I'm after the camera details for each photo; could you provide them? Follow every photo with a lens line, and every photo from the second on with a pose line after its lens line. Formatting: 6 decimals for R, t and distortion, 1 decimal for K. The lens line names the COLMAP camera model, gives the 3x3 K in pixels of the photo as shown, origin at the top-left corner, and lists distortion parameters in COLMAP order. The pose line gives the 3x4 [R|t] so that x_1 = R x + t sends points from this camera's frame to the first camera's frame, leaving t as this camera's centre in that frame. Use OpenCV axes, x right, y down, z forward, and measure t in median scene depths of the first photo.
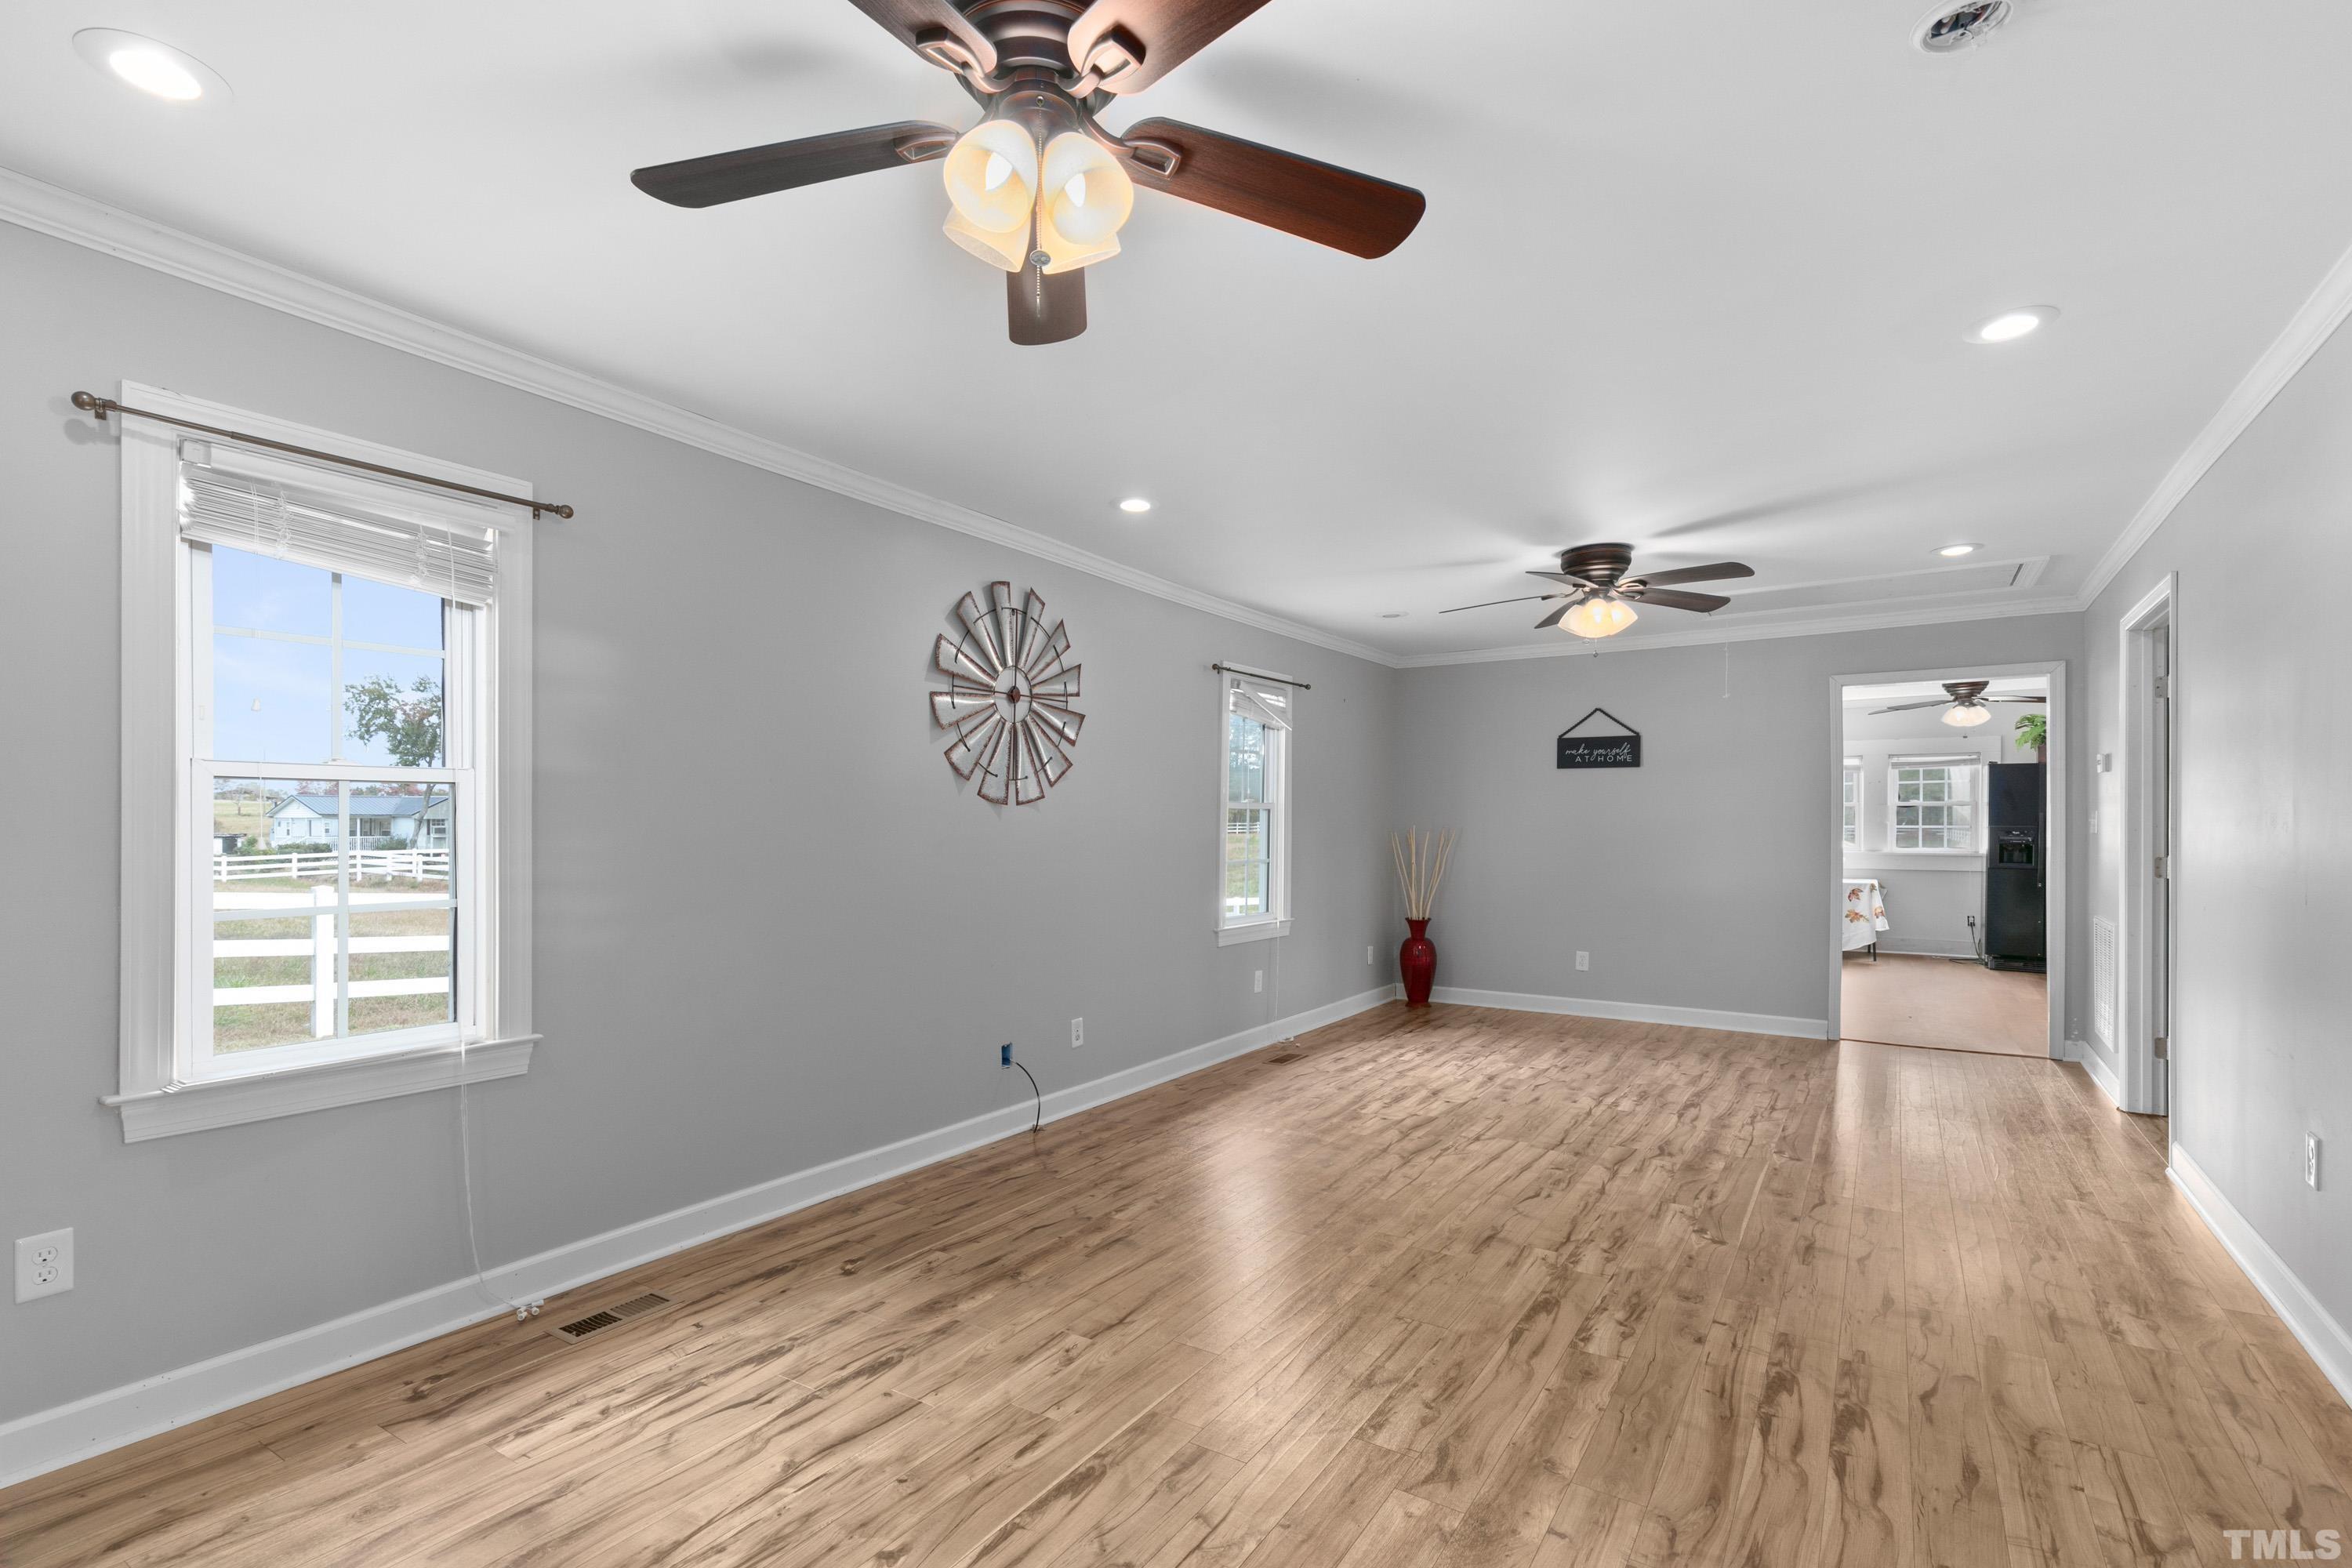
lens RADIAL K [[1084.6, 0, 1154.5], [0, 1084.6, 825.1], [0, 0, 1]] dist [0.006943, -0.001665]
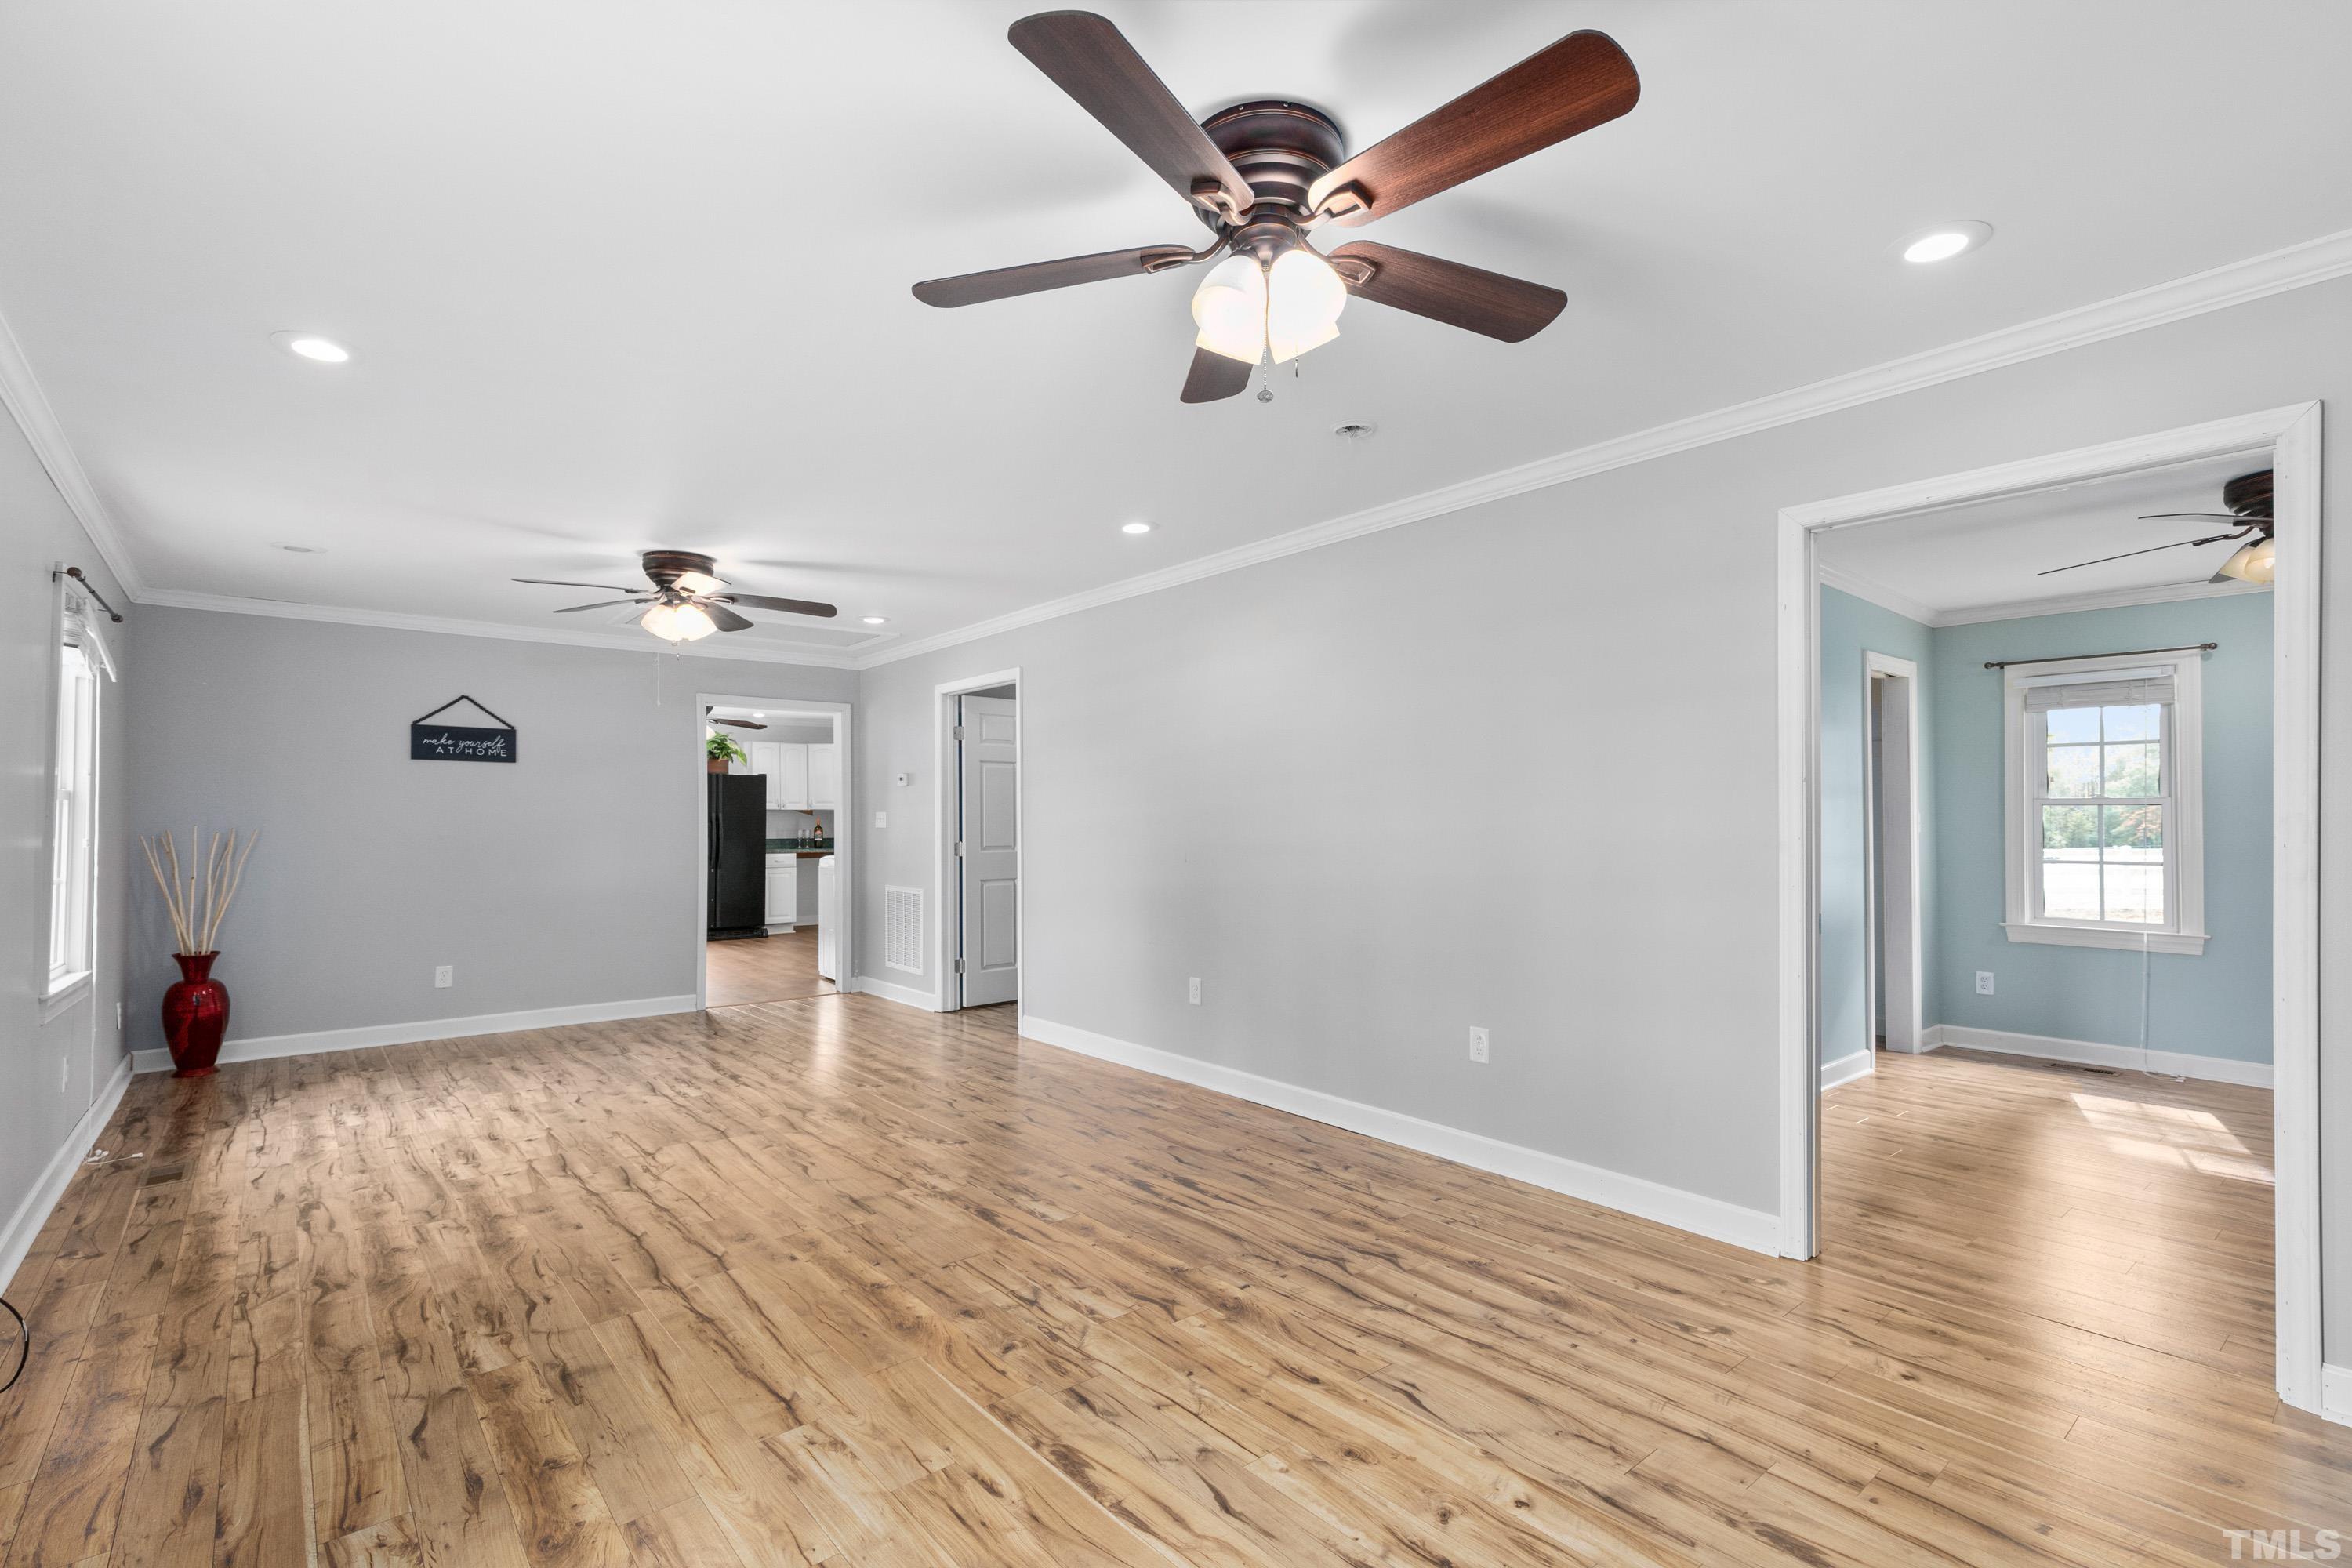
lens RADIAL K [[1084.6, 0, 1172.0], [0, 1084.6, 796.7], [0, 0, 1]] dist [0.006943, -0.001665]
pose [[0.280509, 0.018529, 0.959673, -0.511645], [0.005157, 0.999770, -0.020811, -0.001408], [-0.959838, 0.010786, 0.280349, 0.300791]]
